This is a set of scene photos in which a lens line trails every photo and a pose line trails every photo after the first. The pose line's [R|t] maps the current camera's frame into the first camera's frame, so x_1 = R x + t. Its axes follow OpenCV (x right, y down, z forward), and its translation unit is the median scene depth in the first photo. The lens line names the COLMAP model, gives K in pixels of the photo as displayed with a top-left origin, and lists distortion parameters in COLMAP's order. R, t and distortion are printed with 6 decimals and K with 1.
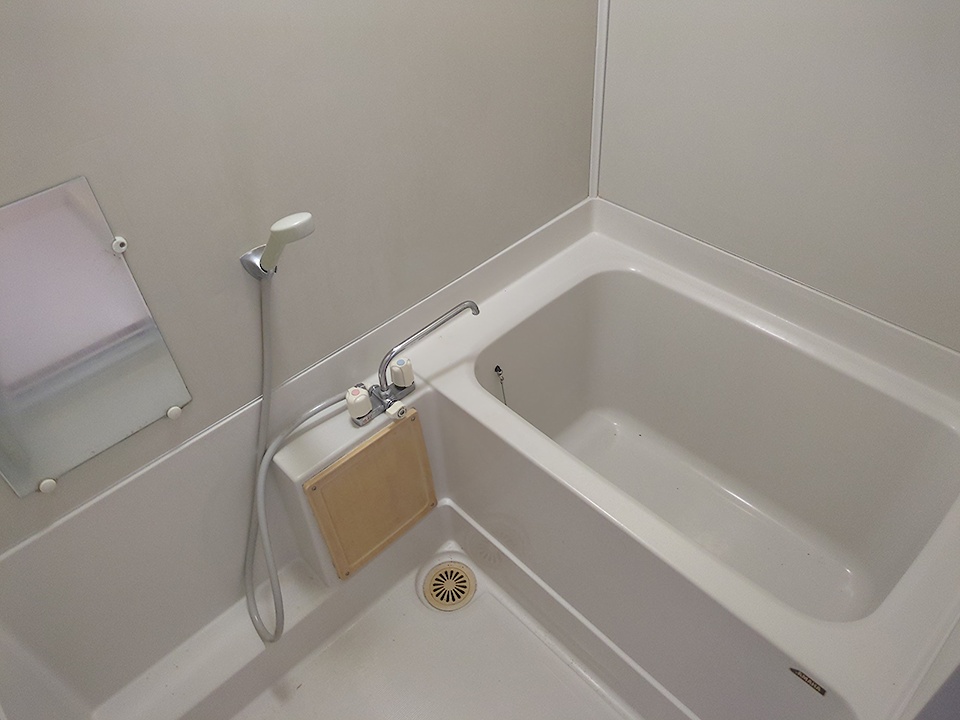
lens RADIAL K [[716.8, 0, 480.6], [0, 716.8, 359.1], [0, 0, 1]] dist [0.007996, 0.004075]
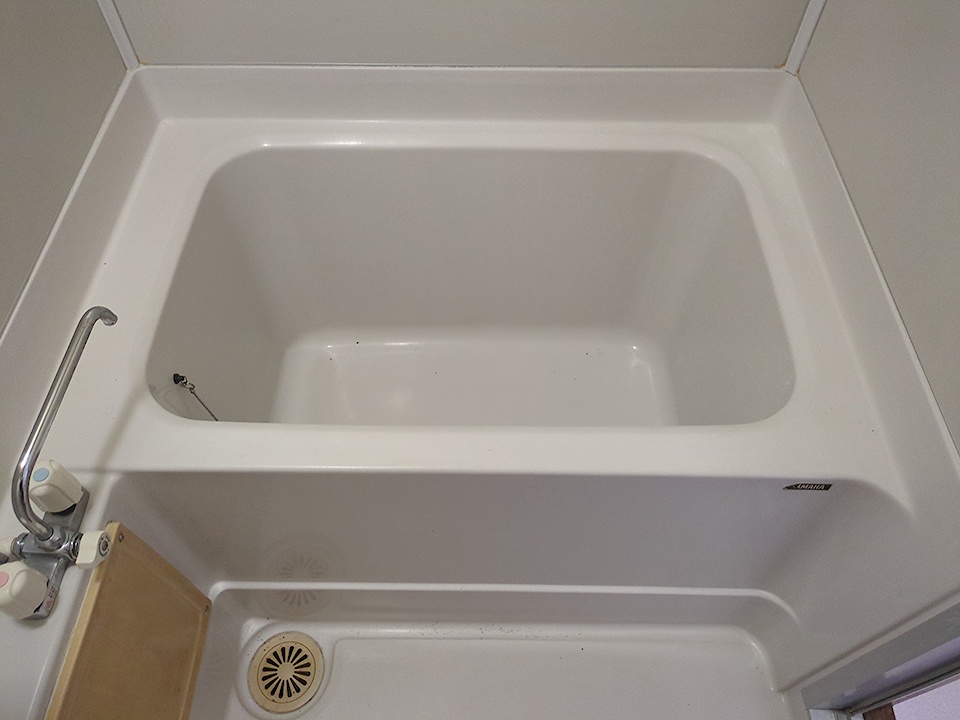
lens RADIAL K [[716.8, 0, 480.0], [0, 716.8, 360.4], [0, 0, 1]] dist [0.007996, 0.004075]
pose [[0.692366, -0.550130, 0.466890, -0.077414], [0.459654, 0.835062, 0.302307, -0.068182], [-0.556191, 0.005301, 0.831038, 0.329462]]
